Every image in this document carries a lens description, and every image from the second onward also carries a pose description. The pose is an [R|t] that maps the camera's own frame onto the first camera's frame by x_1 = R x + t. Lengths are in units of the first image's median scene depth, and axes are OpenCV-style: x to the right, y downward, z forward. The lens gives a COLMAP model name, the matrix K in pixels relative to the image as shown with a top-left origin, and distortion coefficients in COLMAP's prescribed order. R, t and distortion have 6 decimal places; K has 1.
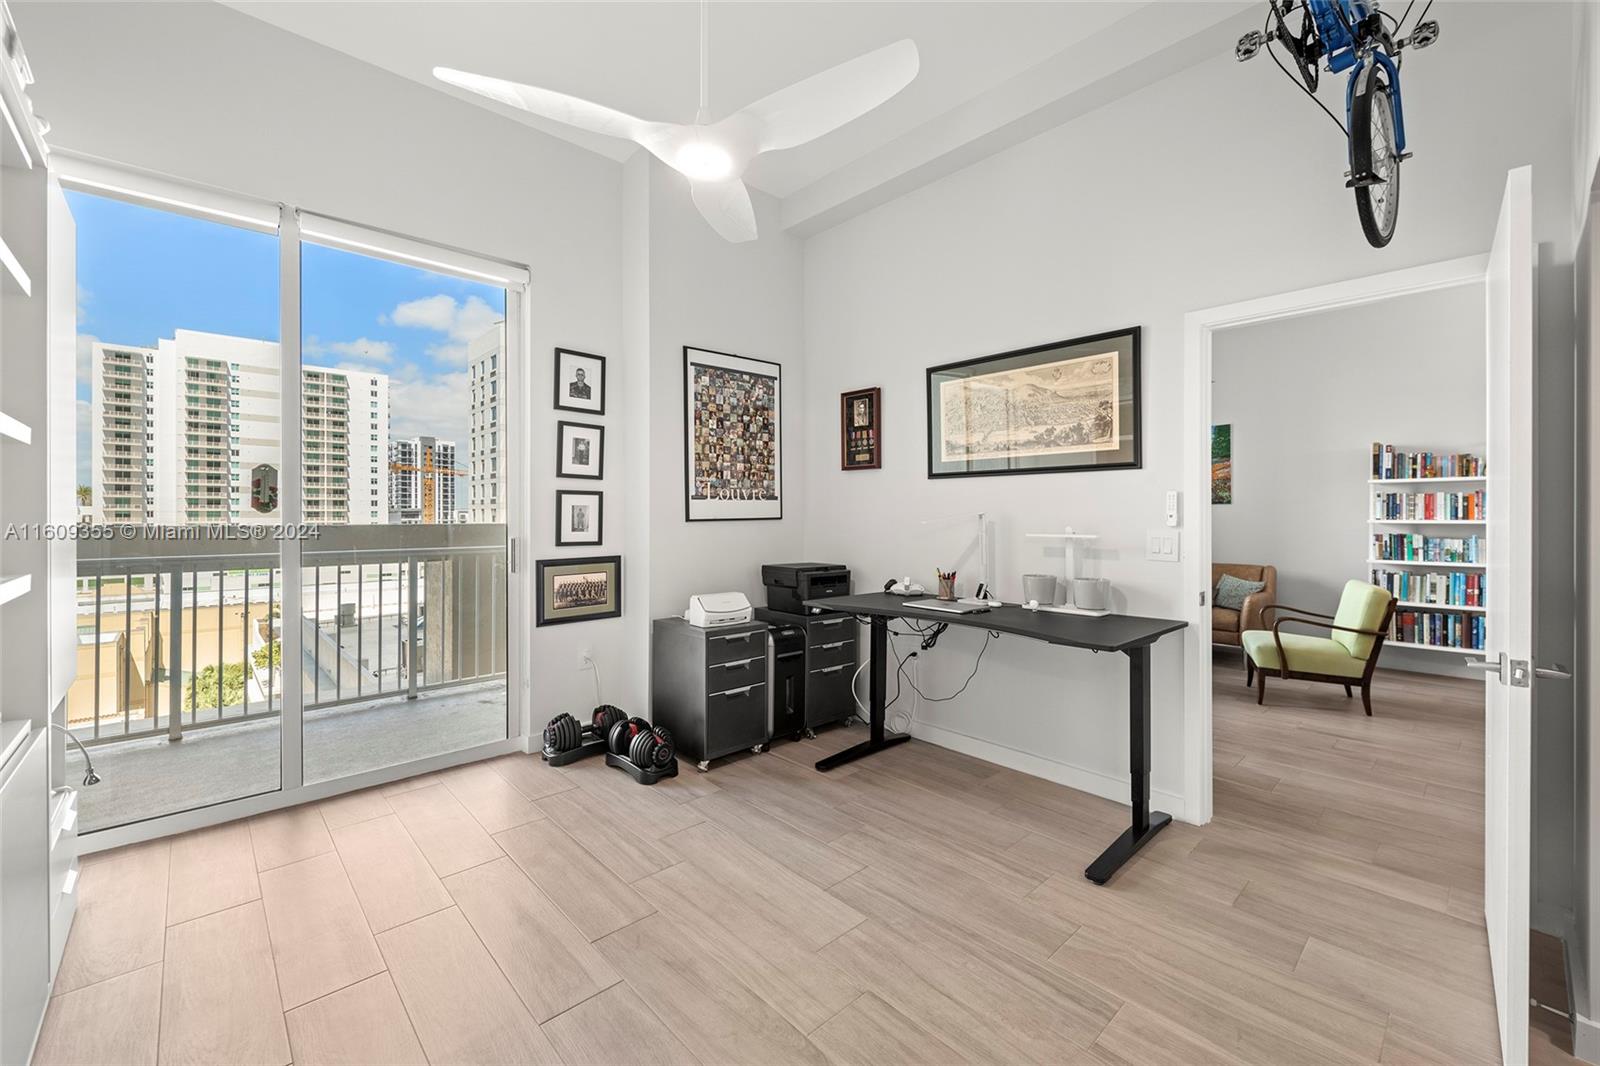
lens RADIAL K [[655.5, 0, 830.4], [0, 655.5, 519.5], [0, 0, 1]] dist [0.003237, 0.000033]
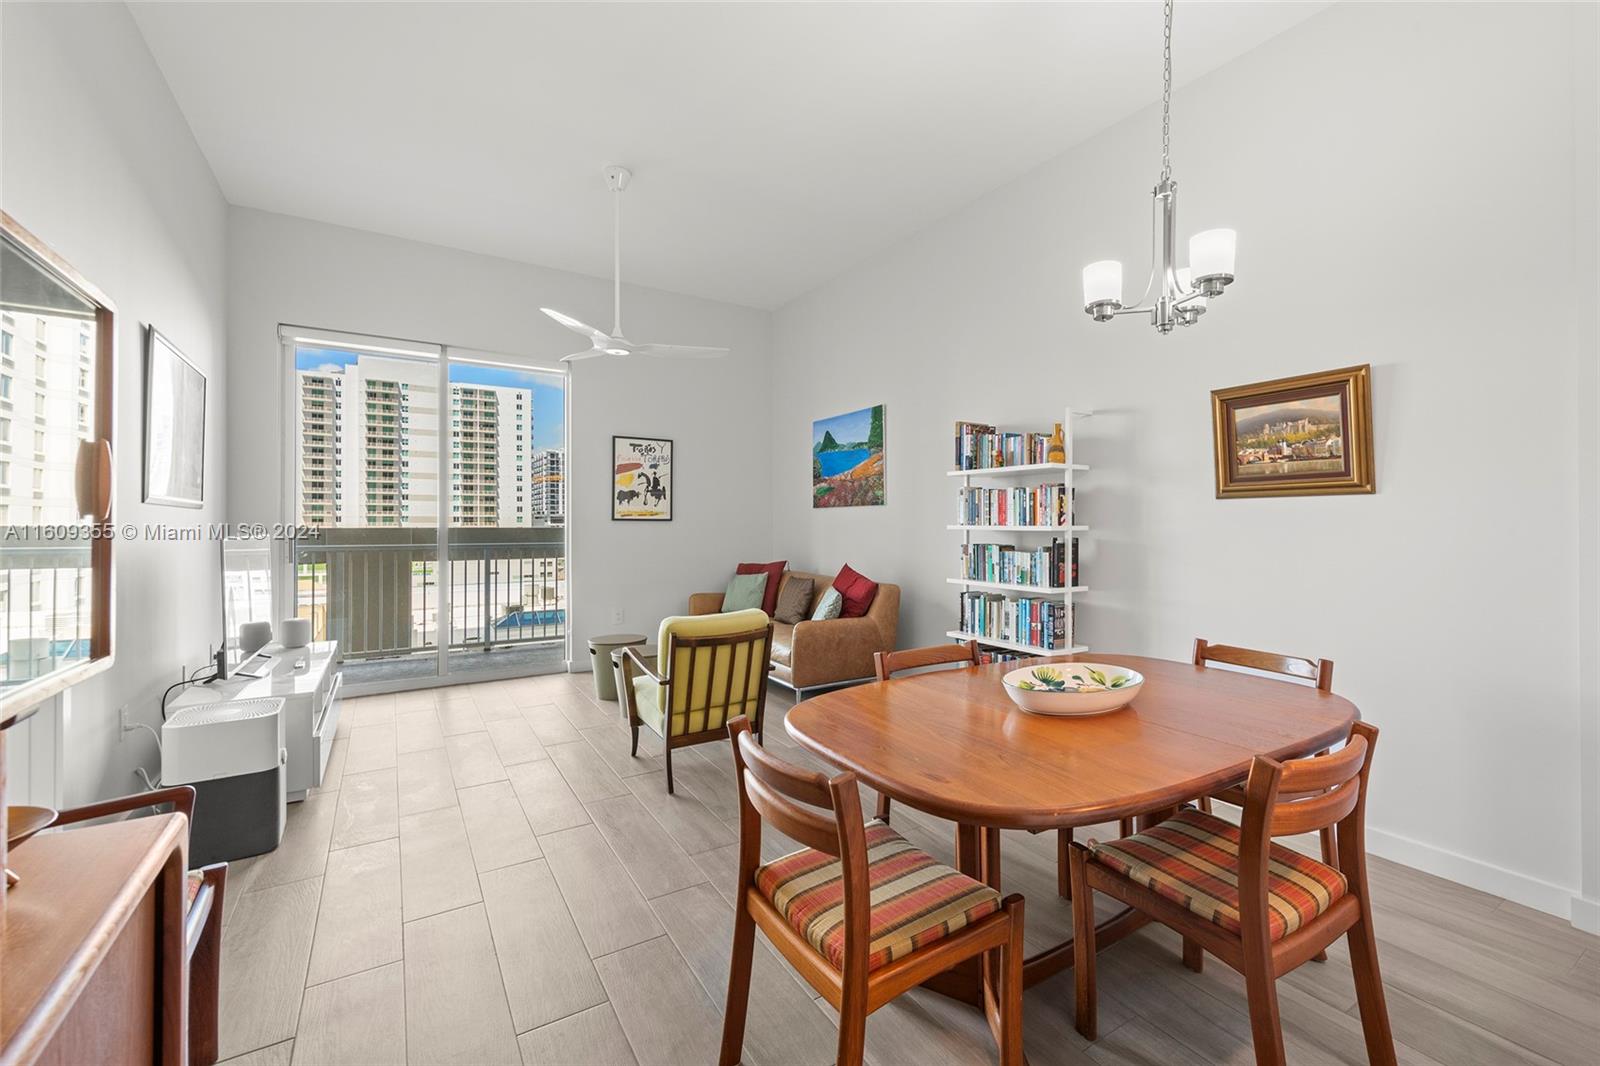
lens RADIAL K [[679.6, 0, 832.7], [0, 679.6, 524.4], [0, 0, 1]] dist [0.020000, -0.010274]
pose [[0.980609, 0.002266, -0.195961, 1.089533], [-0.002567, 0.999996, -0.001284, 0.001038], [0.195957, 0.001762, 0.980611, 0.277235]]
